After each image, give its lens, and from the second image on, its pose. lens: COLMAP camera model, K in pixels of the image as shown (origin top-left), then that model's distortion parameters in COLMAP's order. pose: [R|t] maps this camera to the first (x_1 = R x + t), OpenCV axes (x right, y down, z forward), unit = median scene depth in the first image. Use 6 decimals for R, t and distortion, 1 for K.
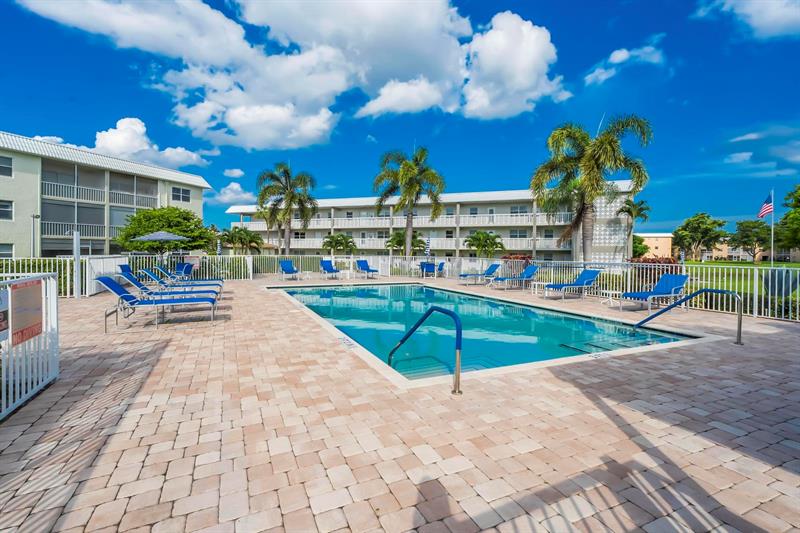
lens RADIAL K [[363.0, 0, 398.3], [0, 363.0, 262.0], [0, 0, 1]] dist [0.022951, 0.000210]
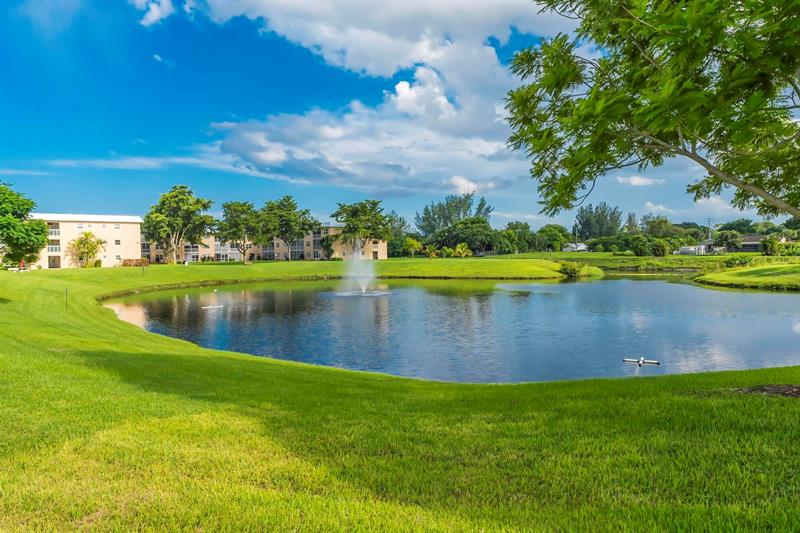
lens RADIAL K [[537.1, 0, 398.8], [0, 537.1, 241.5], [0, 0, 1]] dist [-0.027194, 0.000051]
pose [[0.487649, -0.004550, 0.873028, 0.198815], [0.051060, 0.998423, -0.023317, 0.000296], [-0.871545, 0.055947, 0.487112, 0.228829]]
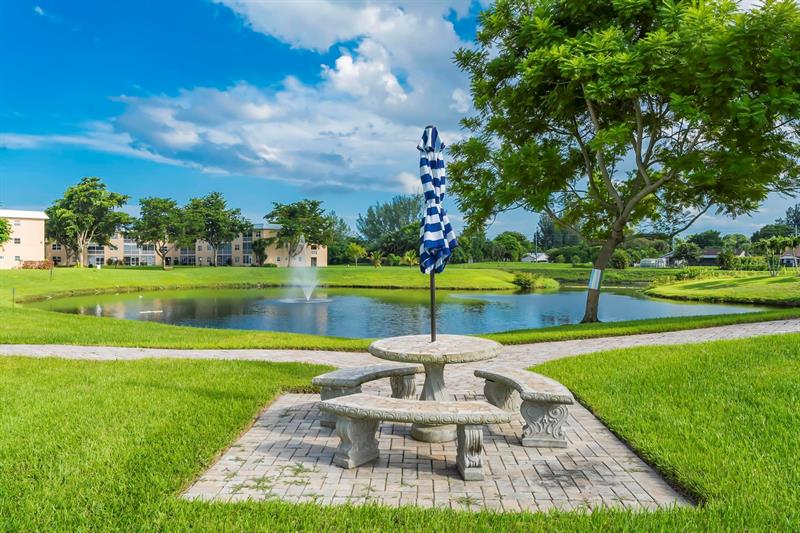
lens RADIAL K [[638.9, 0, 396.8], [0, 638.9, 268.1], [0, 0, 1]] dist [0.014791, -0.000801]
pose [[0.401827, -0.024841, 0.915378, 0.129031], [0.031650, 0.999411, 0.013228, 0.001076], [-0.915168, 0.023656, 0.402377, 0.201209]]
